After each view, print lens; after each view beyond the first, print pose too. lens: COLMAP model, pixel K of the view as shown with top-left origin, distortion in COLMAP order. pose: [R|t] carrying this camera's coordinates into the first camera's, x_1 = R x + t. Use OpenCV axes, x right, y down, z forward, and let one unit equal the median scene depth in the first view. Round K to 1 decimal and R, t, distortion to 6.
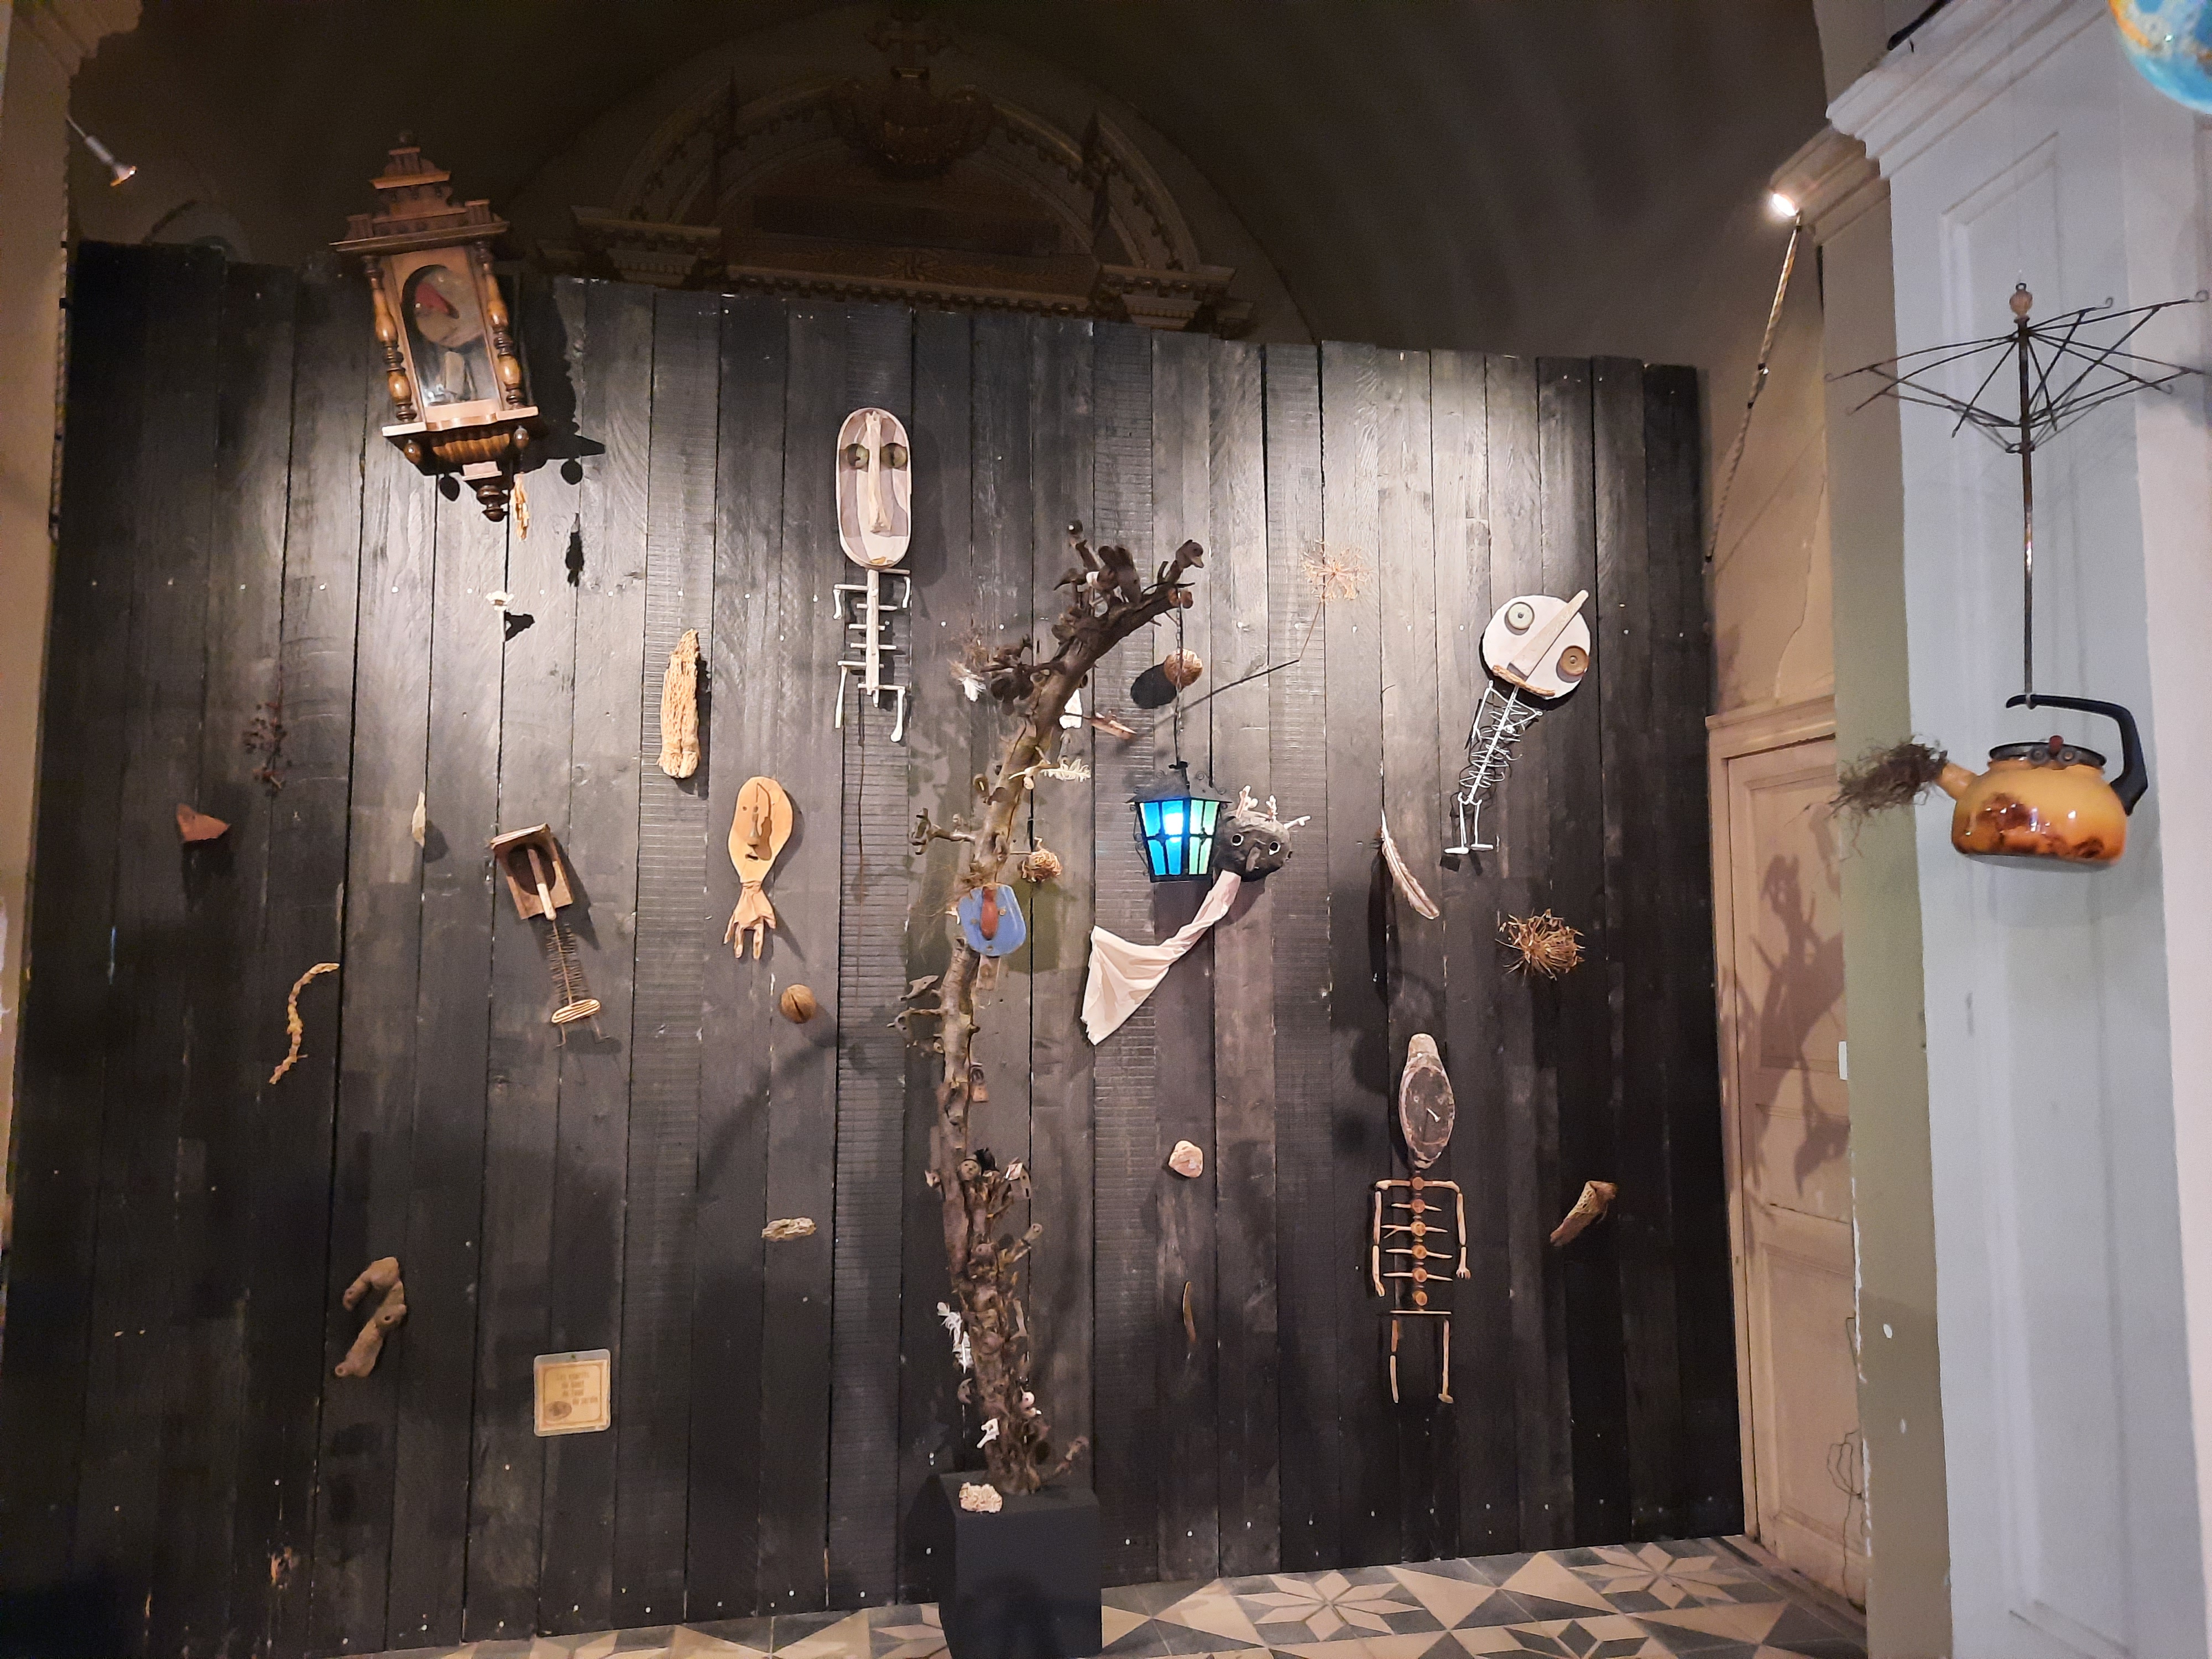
lens RADIAL K [[1665.6, 0, 1107.5], [0, 1665.6, 819.3], [0, 0, 1]] dist [0.028342, 0.009152]
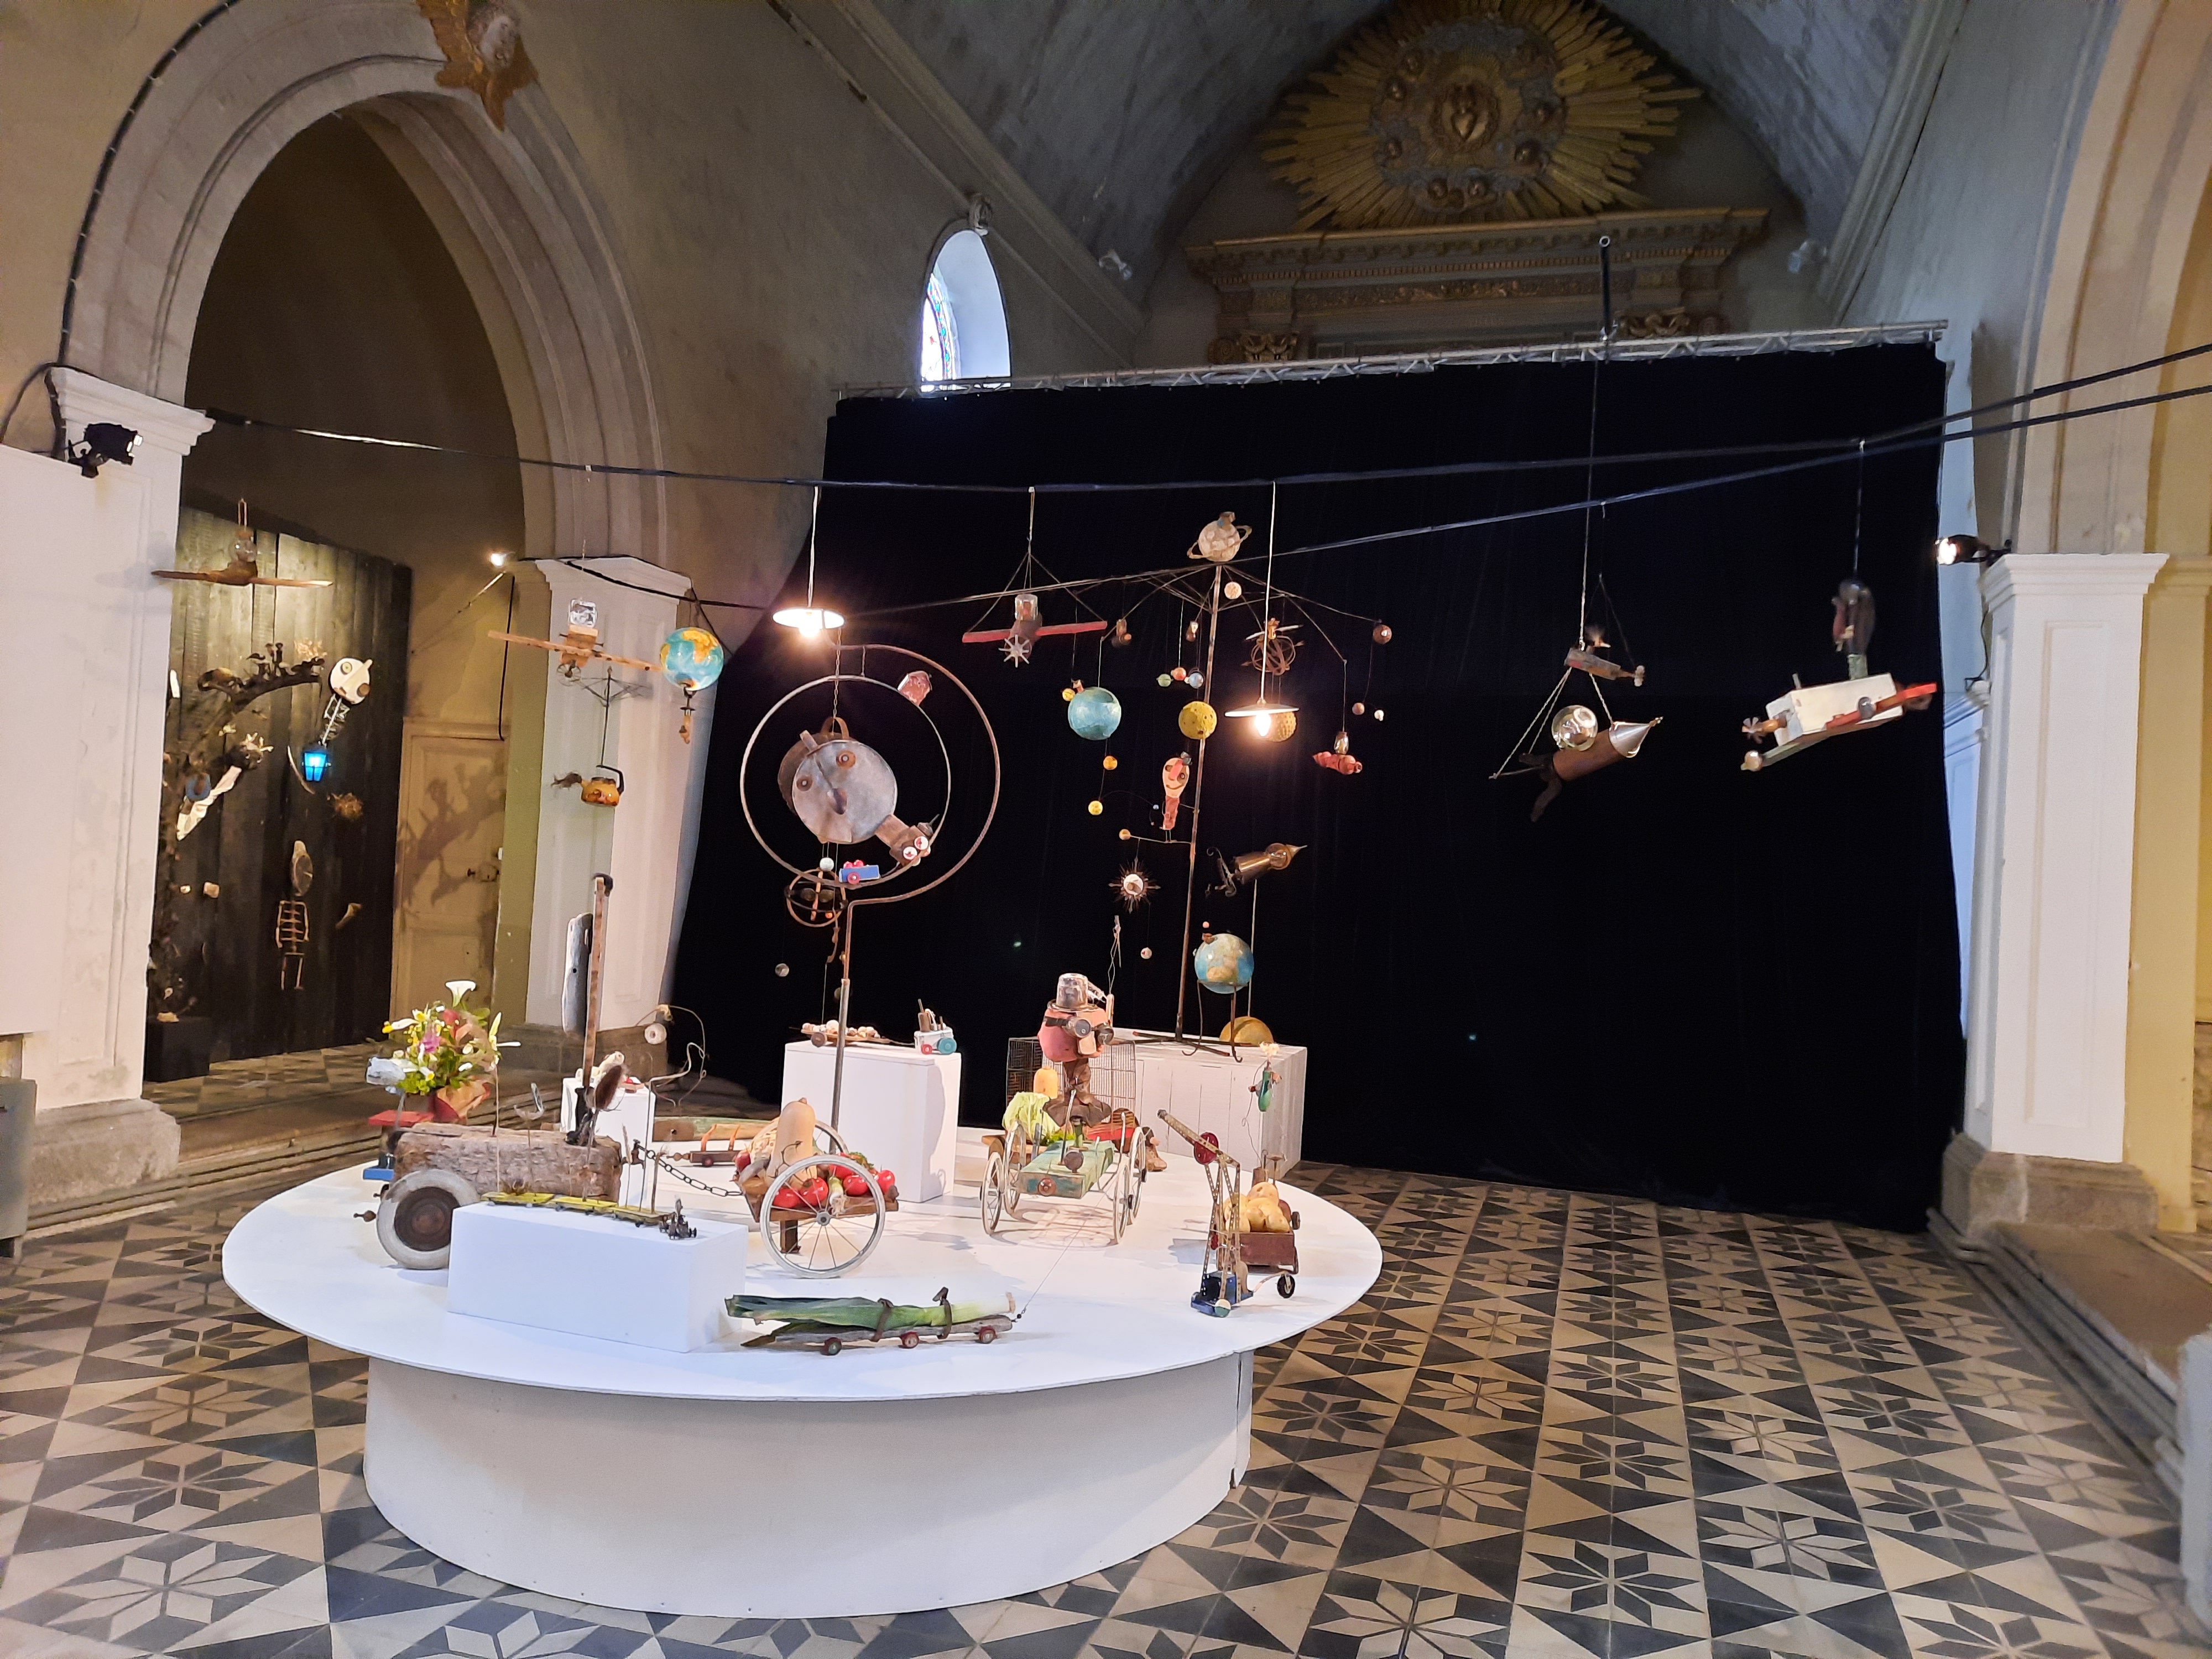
lens RADIAL K [[1665.6, 0, 1108.2], [0, 1665.6, 826.4], [0, 0, 1]] dist [0.028342, 0.009152]
pose [[0.504612, 0.049989, 0.861898, -1.307912], [-0.131372, 0.991143, 0.019429, -0.091565], [-0.853293, -0.123033, 0.506710, -1.208468]]
